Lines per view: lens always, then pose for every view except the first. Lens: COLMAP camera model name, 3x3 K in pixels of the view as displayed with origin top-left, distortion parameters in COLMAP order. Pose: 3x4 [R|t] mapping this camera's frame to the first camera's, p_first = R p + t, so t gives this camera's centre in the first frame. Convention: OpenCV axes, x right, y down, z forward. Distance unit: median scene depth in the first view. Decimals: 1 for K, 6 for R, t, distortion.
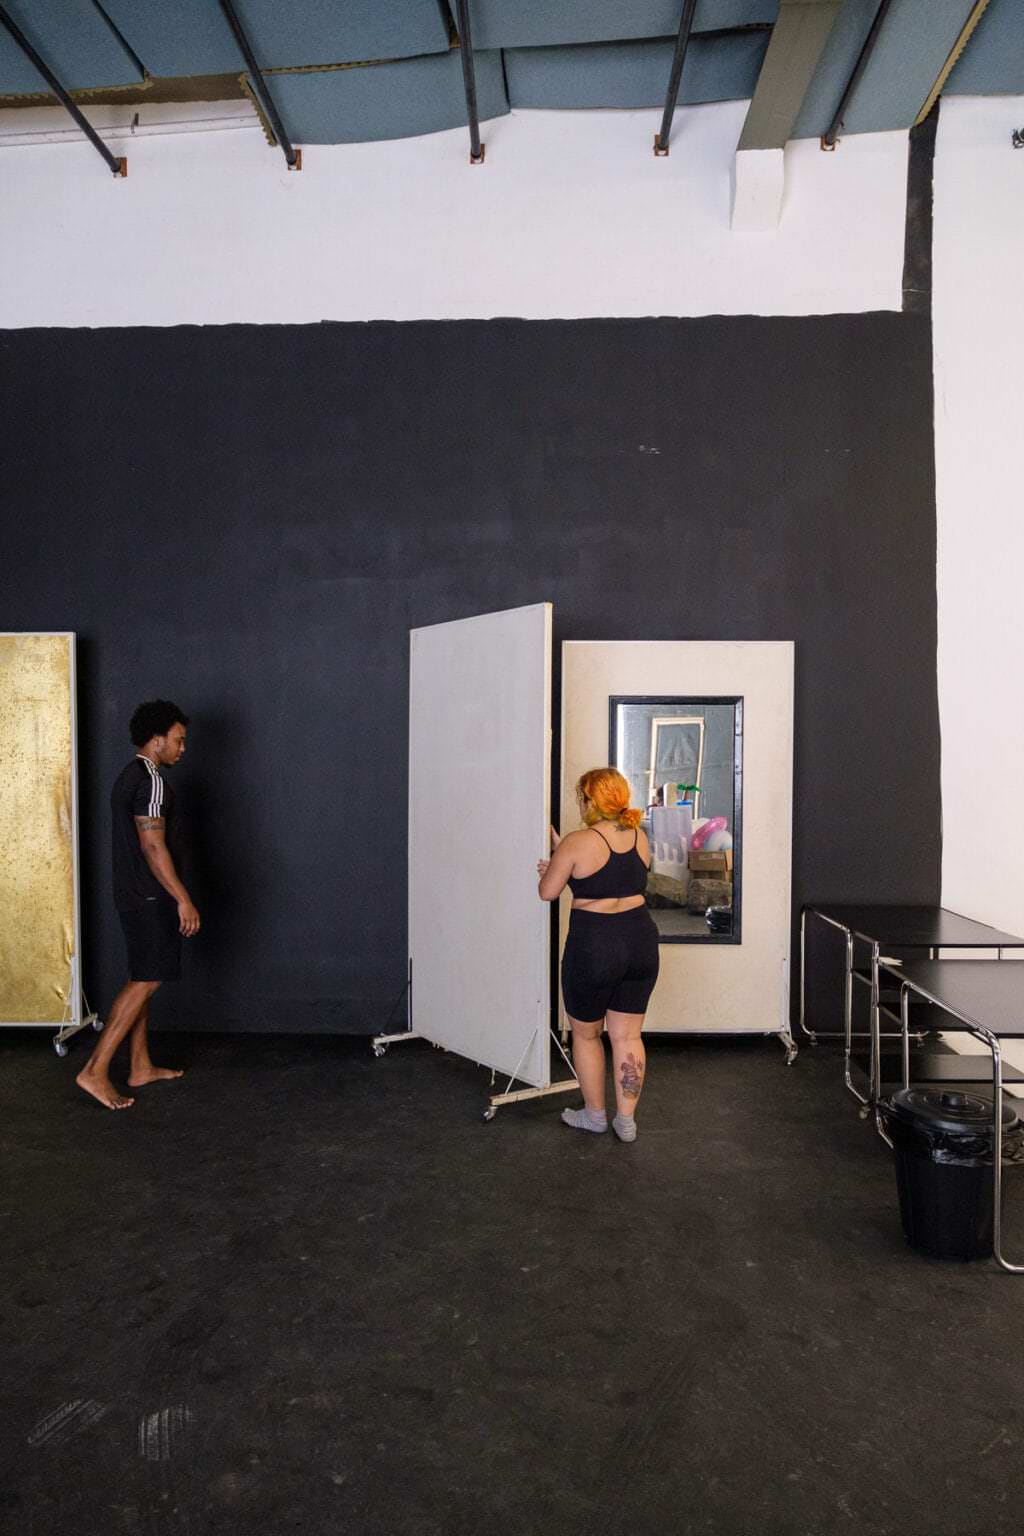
lens RADIAL K [[1027.1, 0, 488.5], [0, 1027.1, 762.2], [0, 0, 1]] dist [-0.033097, 0.019197]
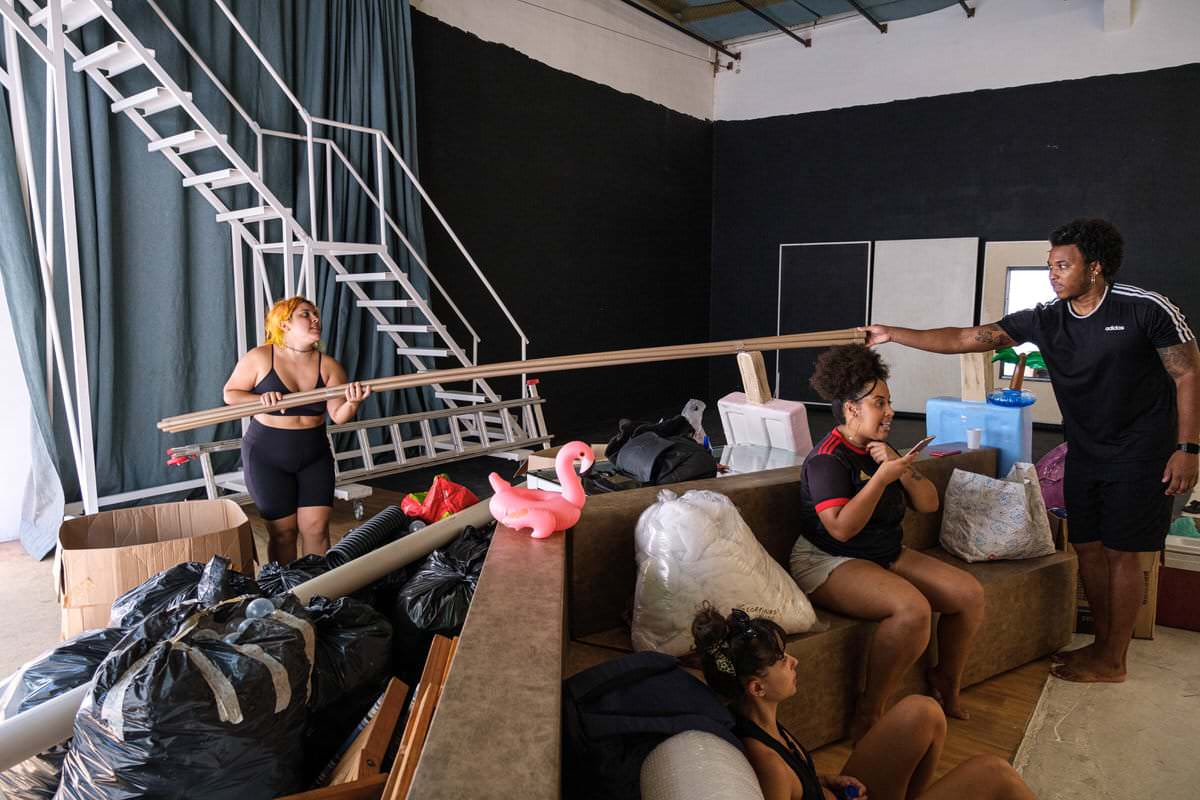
lens RADIAL K [[802.4, 0, 590.6], [0, 802.4, 376.9], [0, 0, 1]] dist [-0.033097, 0.019197]
pose [[0.826495, 0.060096, -0.559727, 0.308827], [-0.021749, 0.996952, 0.074923, 0.059976], [0.562523, -0.049750, 0.825283, -0.873809]]
